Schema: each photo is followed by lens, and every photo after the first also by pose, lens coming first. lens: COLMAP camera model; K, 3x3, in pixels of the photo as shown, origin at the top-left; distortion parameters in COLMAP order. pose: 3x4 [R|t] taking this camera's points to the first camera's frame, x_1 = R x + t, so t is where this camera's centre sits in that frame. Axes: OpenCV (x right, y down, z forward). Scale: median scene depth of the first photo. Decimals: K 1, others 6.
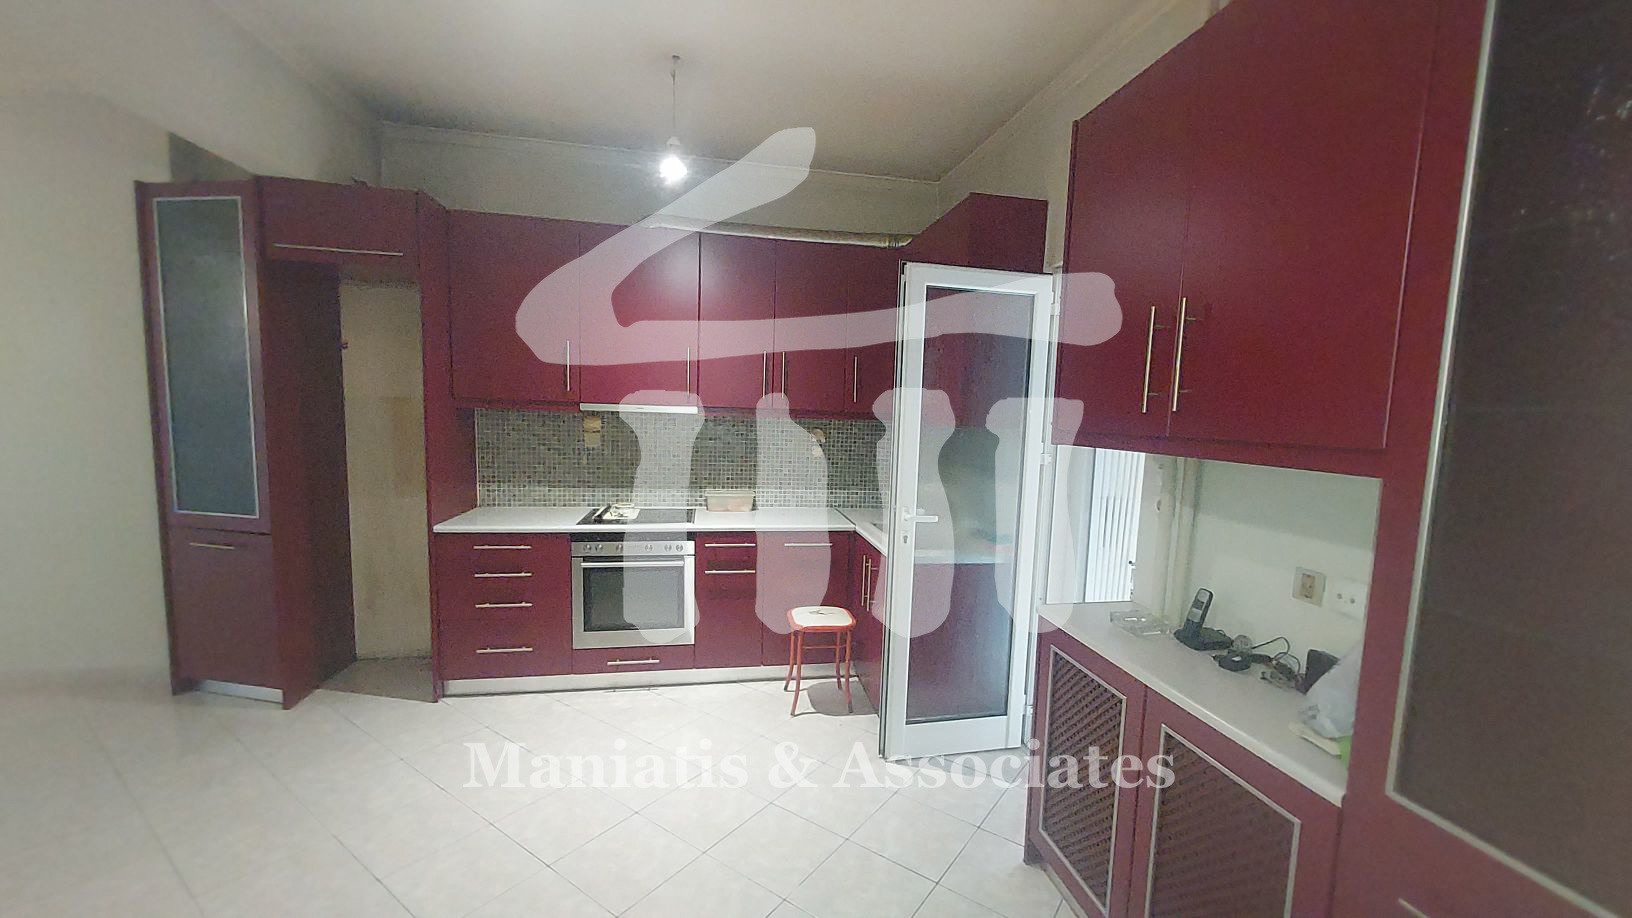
lens RADIAL K [[648.1, 0, 850.2], [0, 648.1, 478.7], [0, 0, 1]] dist [-0.000469, -0.000485]
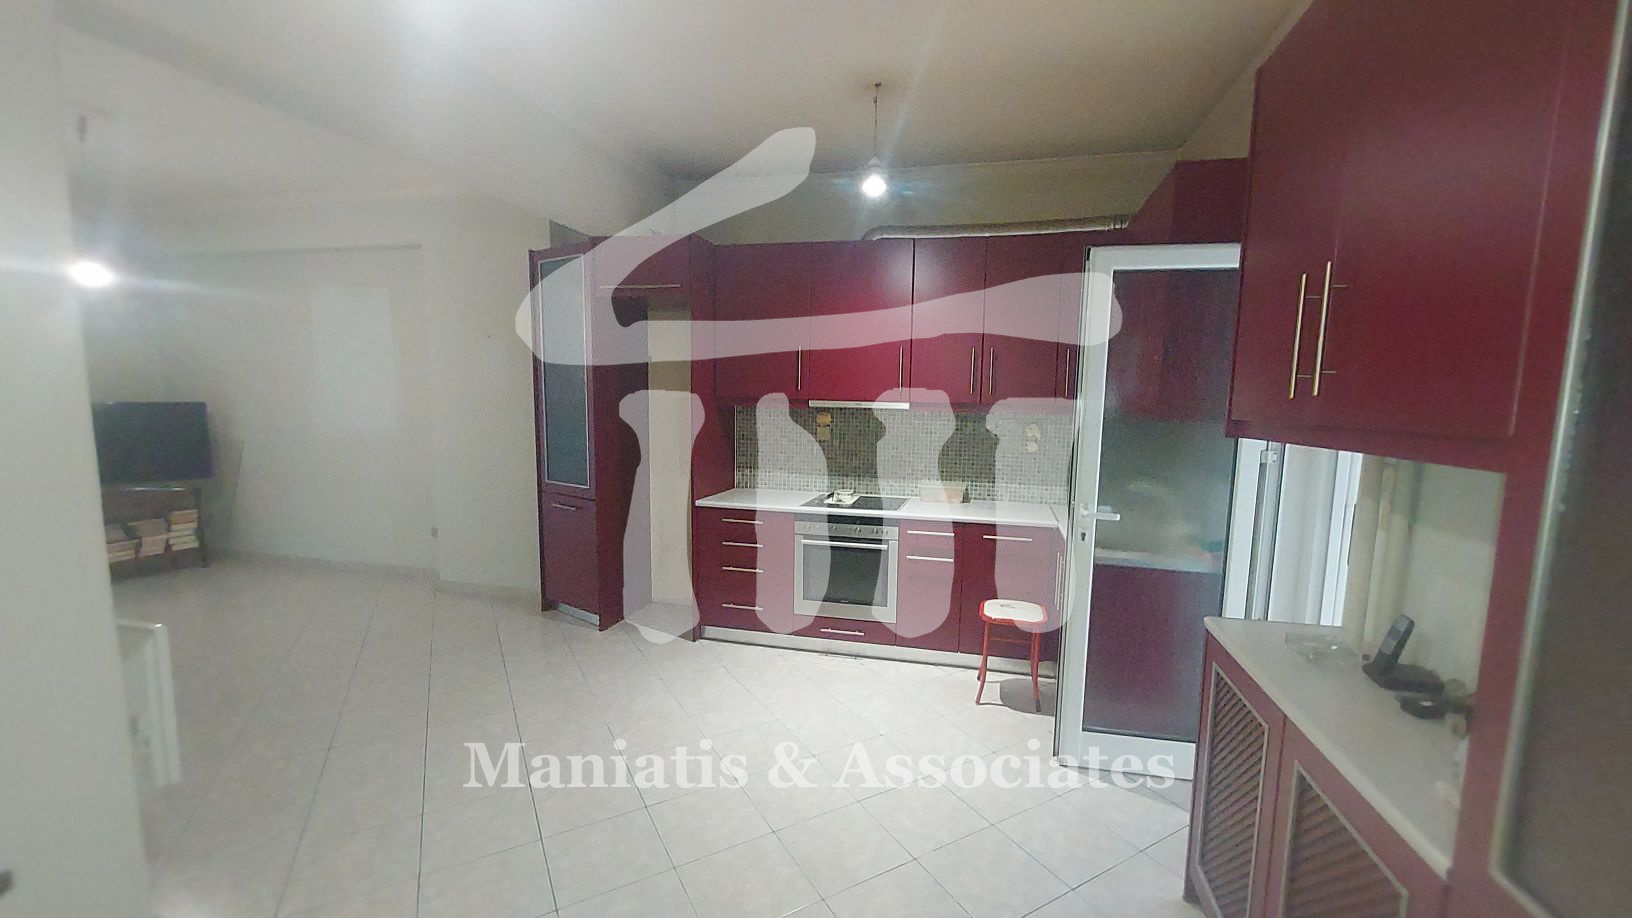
lens RADIAL K [[653.6, 0, 860.4], [0, 653.6, 478.7], [0, 0, 1]] dist [-0.007439, -0.000080]
pose [[0.909835, 0.034045, -0.413571, 0.172302], [-0.033619, 0.999400, 0.008309, 0.010161], [0.413606, 0.006344, 0.910434, -0.016332]]
